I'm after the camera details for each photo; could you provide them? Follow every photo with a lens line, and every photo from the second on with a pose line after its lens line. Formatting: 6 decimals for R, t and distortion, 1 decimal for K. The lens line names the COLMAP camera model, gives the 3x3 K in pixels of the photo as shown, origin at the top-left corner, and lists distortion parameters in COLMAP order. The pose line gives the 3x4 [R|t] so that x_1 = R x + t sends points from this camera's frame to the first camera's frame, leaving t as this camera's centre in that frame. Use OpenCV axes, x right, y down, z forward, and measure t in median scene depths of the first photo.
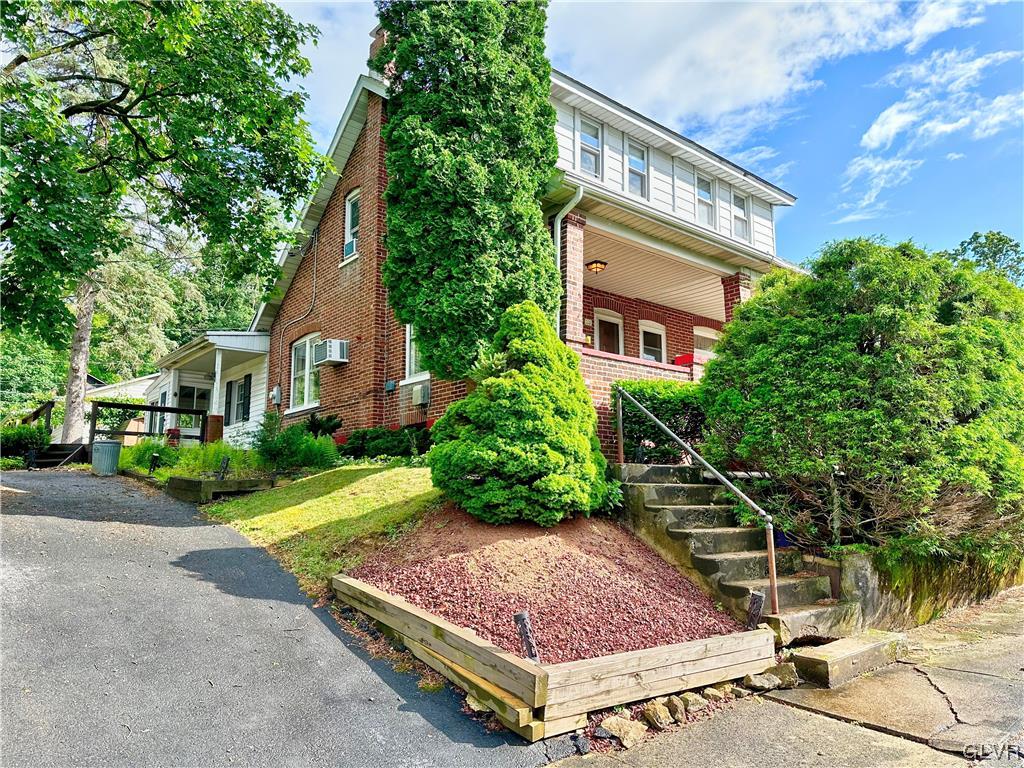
lens RADIAL K [[713.9, 0, 514.3], [0, 713.9, 393.4], [0, 0, 1]] dist [0.078511, -0.027202]
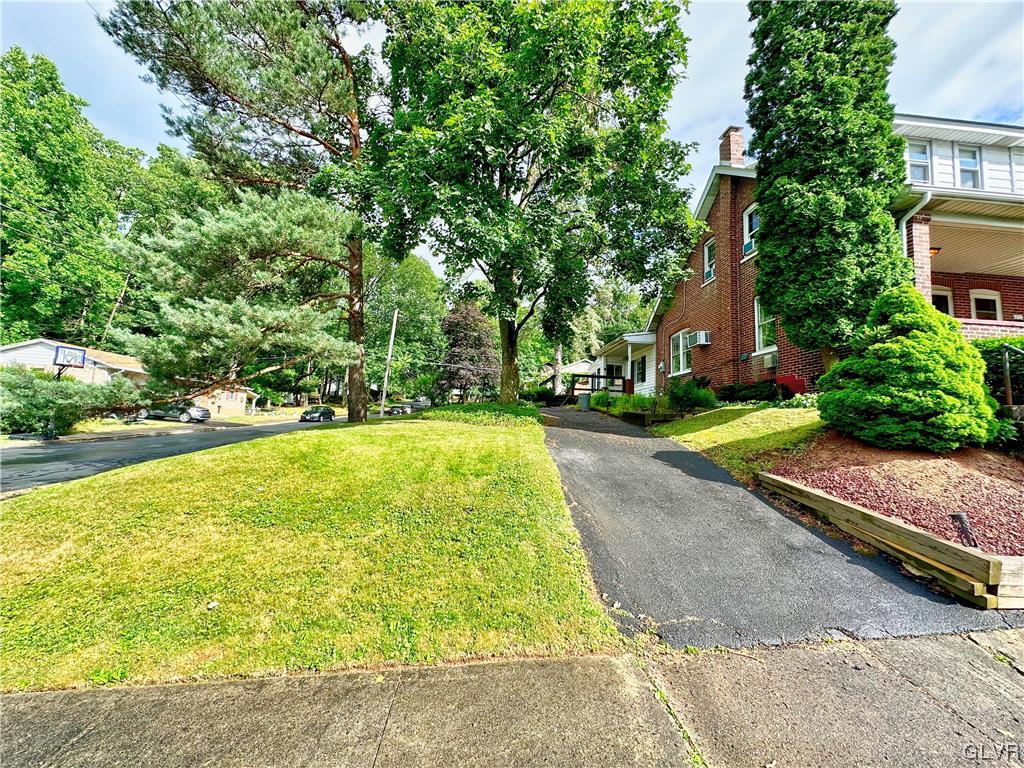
lens RADIAL K [[407.9, 0, 511.6], [0, 407.9, 385.9], [0, 0, 1]] dist [-0.002894, 0.000413]
pose [[0.818814, -0.023098, -0.573594, -0.122905], [0.050180, 0.998245, 0.031434, -0.000567], [0.571862, -0.054521, 0.818536, -0.049156]]
